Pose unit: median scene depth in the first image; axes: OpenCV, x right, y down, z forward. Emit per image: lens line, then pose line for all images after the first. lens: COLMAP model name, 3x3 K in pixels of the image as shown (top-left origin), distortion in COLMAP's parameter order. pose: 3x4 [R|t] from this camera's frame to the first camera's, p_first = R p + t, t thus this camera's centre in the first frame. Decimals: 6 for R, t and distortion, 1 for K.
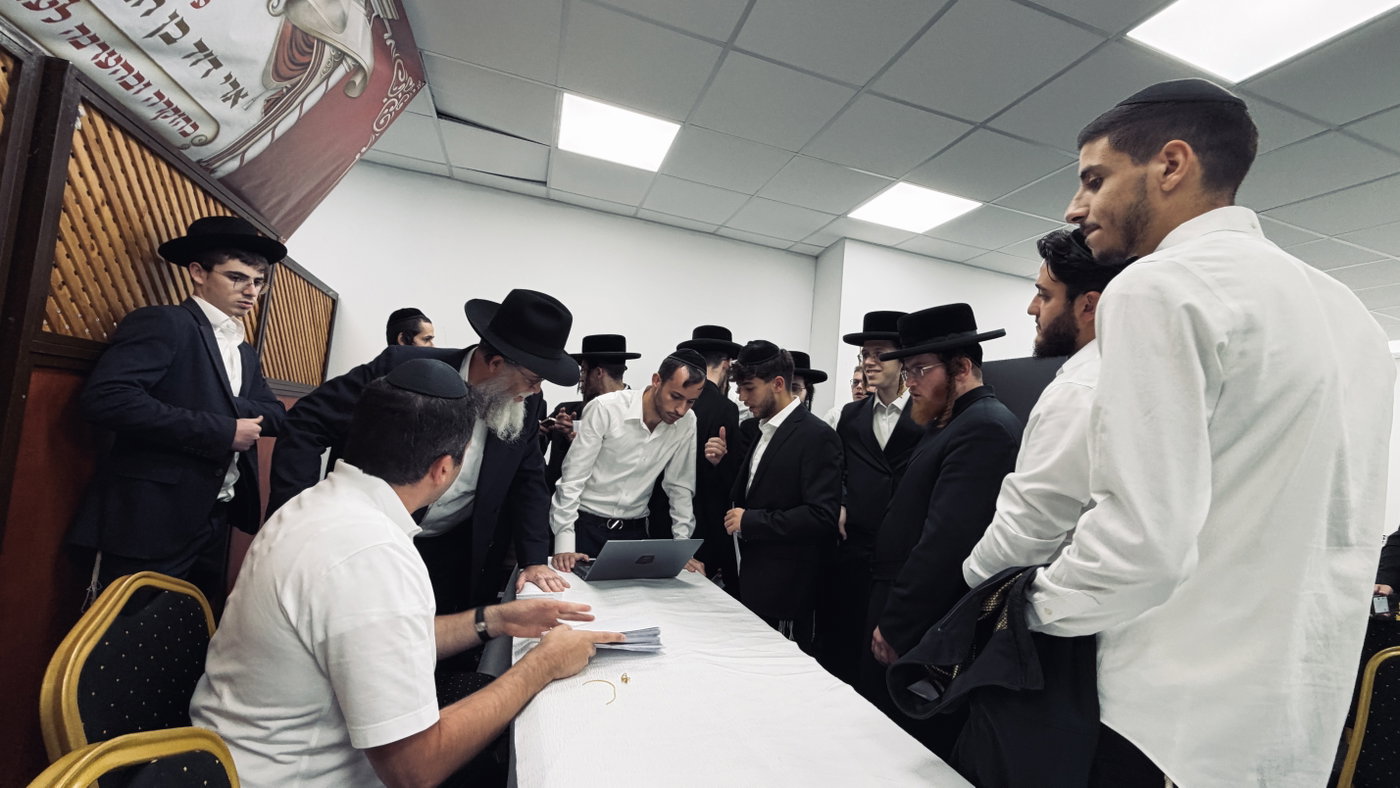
lens RADIAL K [[575.5, 0, 700.0], [0, 575.5, 394.0], [0, 0, 1]] dist [0.000147, -0.000021]
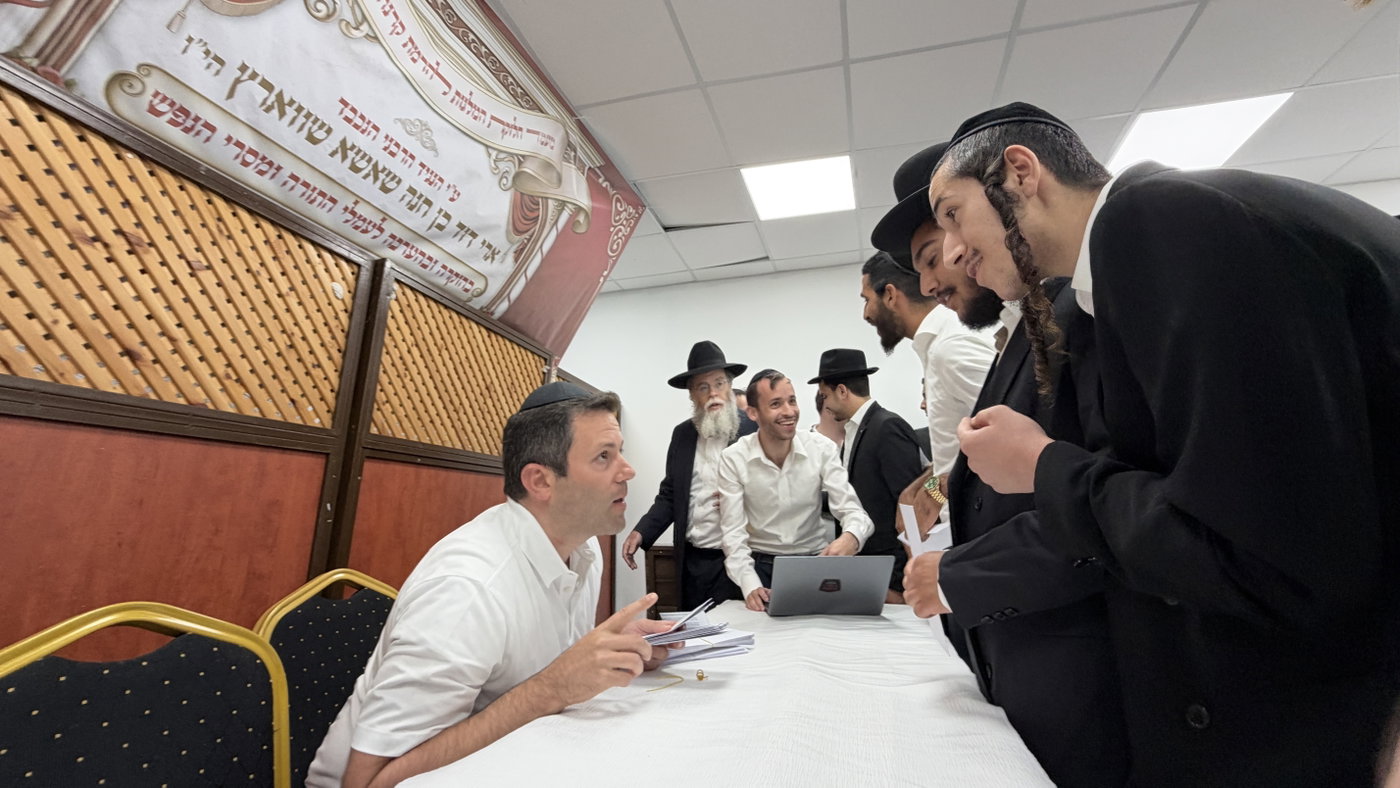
lens RADIAL K [[609.9, 0, 700.7], [0, 609.9, 356.2], [0, 0, 1]] dist [0.000204, 0.000082]
pose [[0.840361, -0.235761, -0.488067, 0.265556], [0.121764, 0.959548, -0.253854, 0.145918], [0.528173, 0.153900, 0.835074, 0.094173]]
